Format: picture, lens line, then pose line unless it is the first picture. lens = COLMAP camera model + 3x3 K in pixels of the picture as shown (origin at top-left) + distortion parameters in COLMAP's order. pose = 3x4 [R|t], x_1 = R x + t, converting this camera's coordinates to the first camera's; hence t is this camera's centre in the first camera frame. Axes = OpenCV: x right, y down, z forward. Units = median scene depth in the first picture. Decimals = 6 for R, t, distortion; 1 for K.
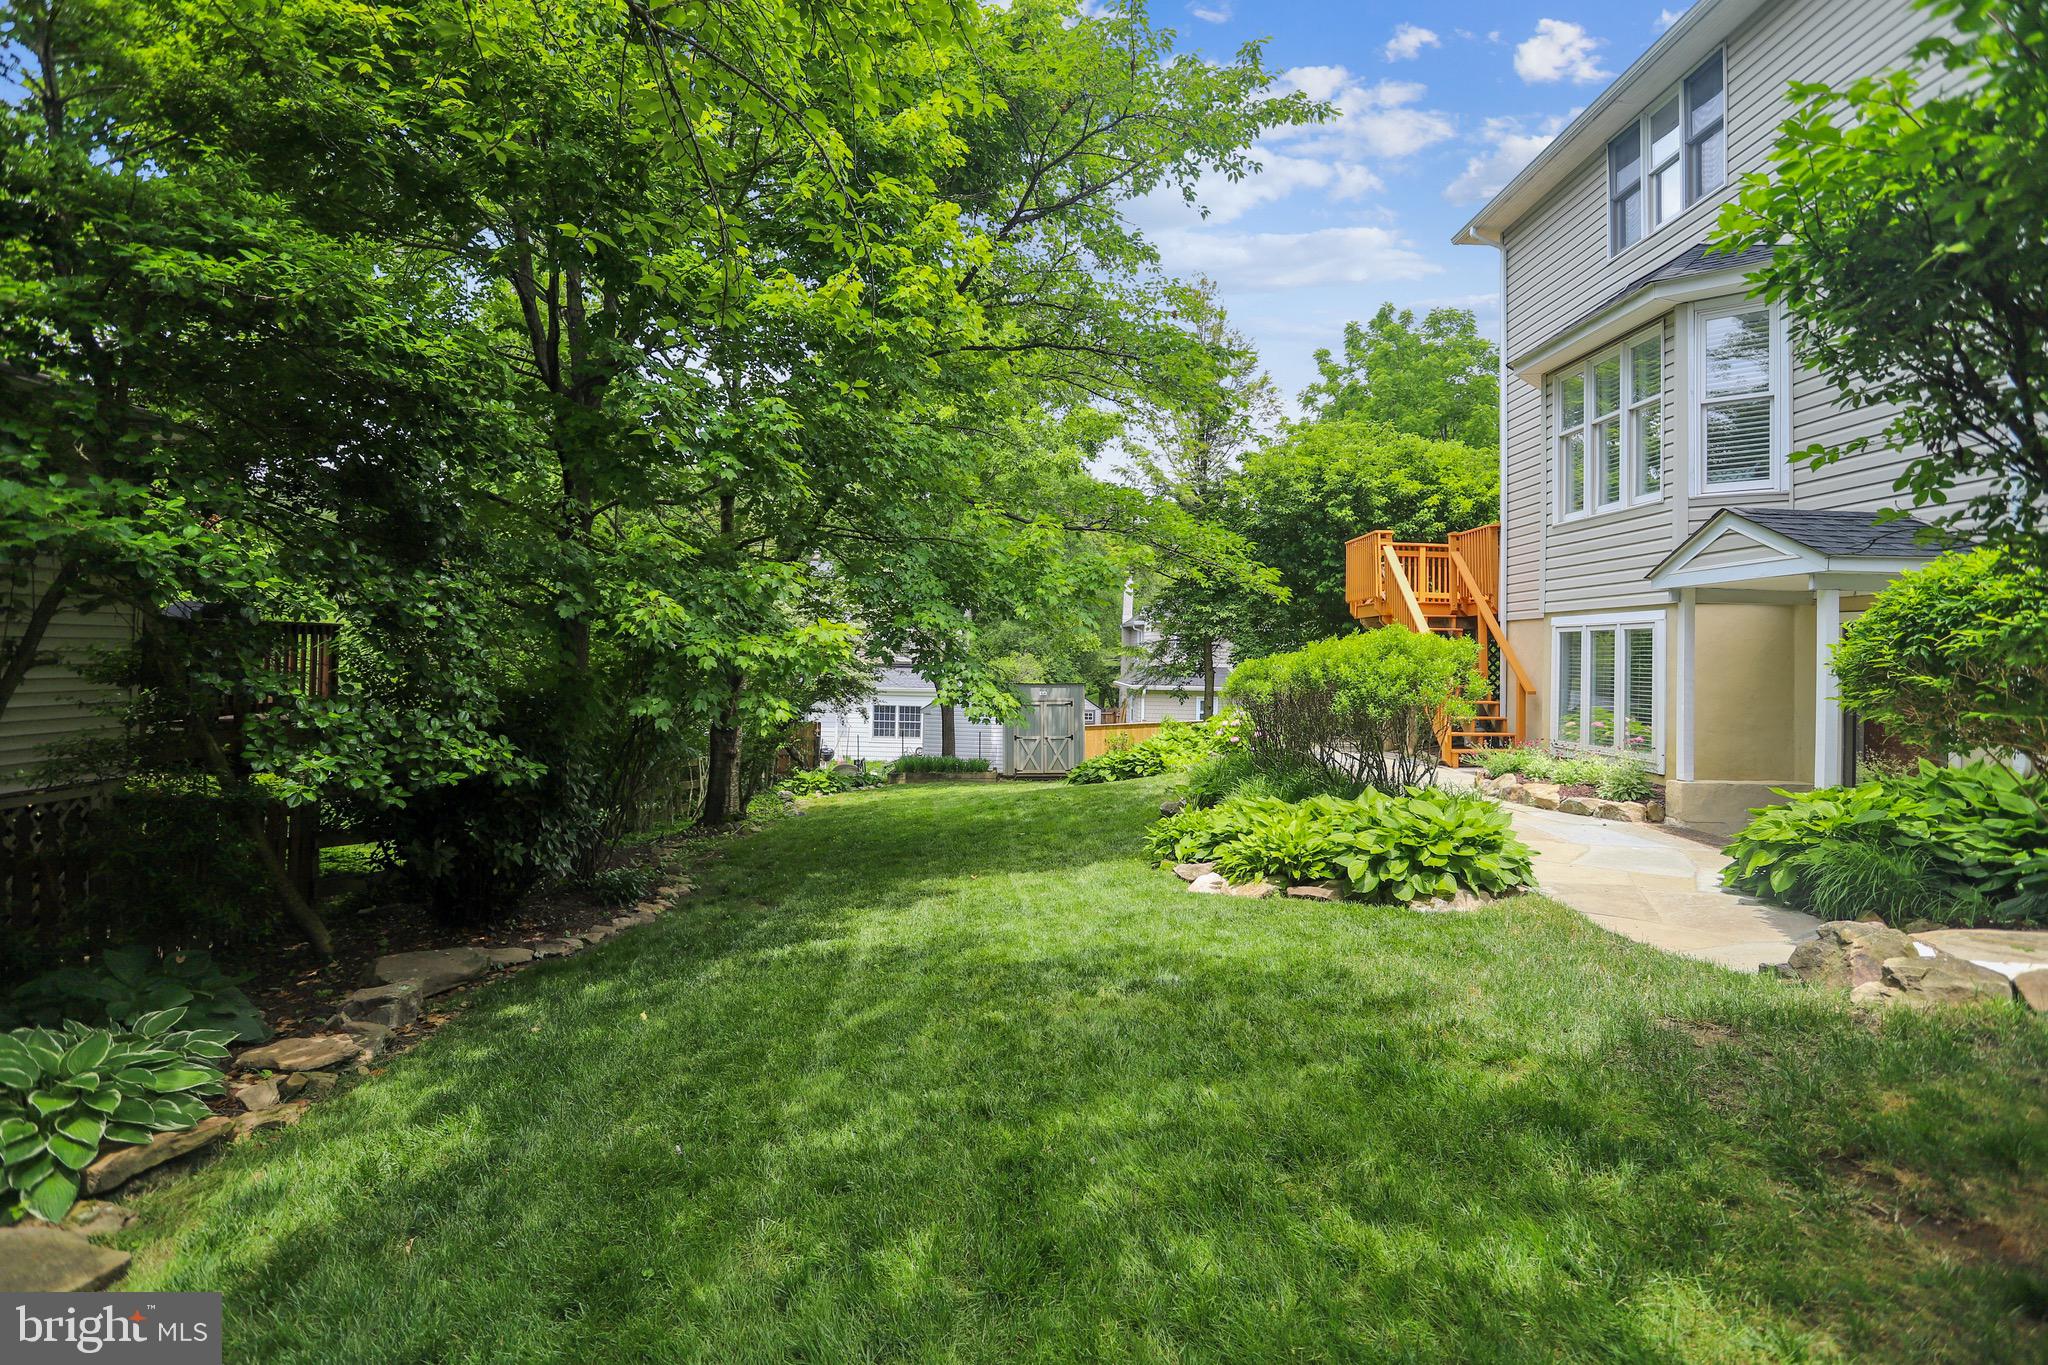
lens RADIAL K [[1008.3, 0, 1023.6], [0, 1008.3, 629.1], [0, 0, 1]] dist [-0.112314, 0.064076]
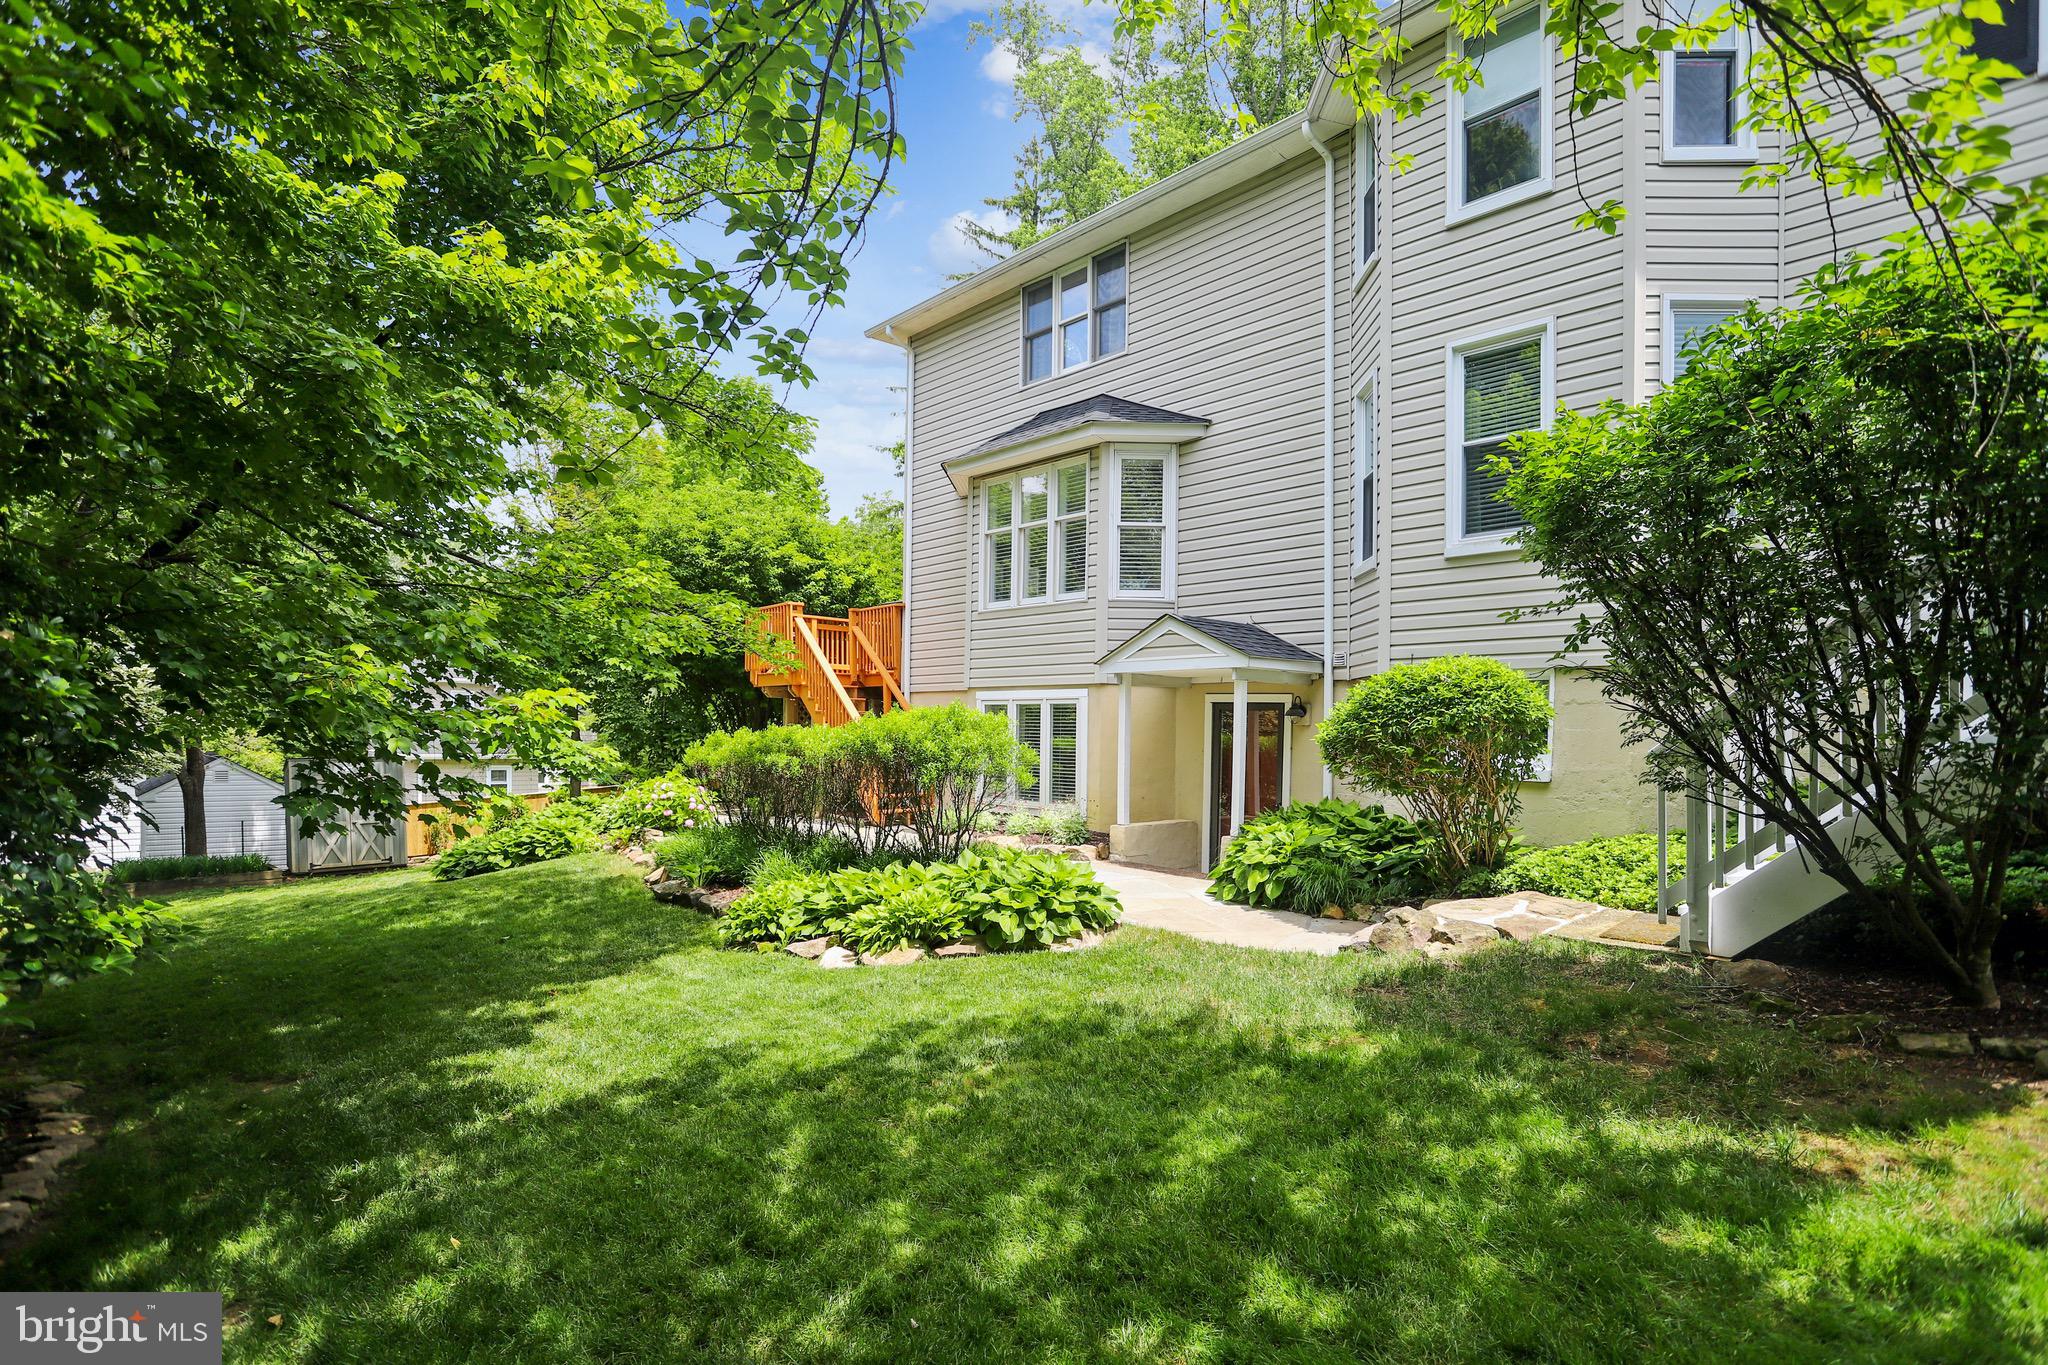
lens RADIAL K [[1016.6, 0, 1022.0], [0, 1016.6, 731.0], [0, 0, 1]] dist [-0.059750, 0.000908]
pose [[0.749777, -0.014942, 0.661521, -0.354183], [-0.012987, 0.999220, 0.037290, -0.017522], [-0.661563, -0.036550, 0.748999, 0.110515]]
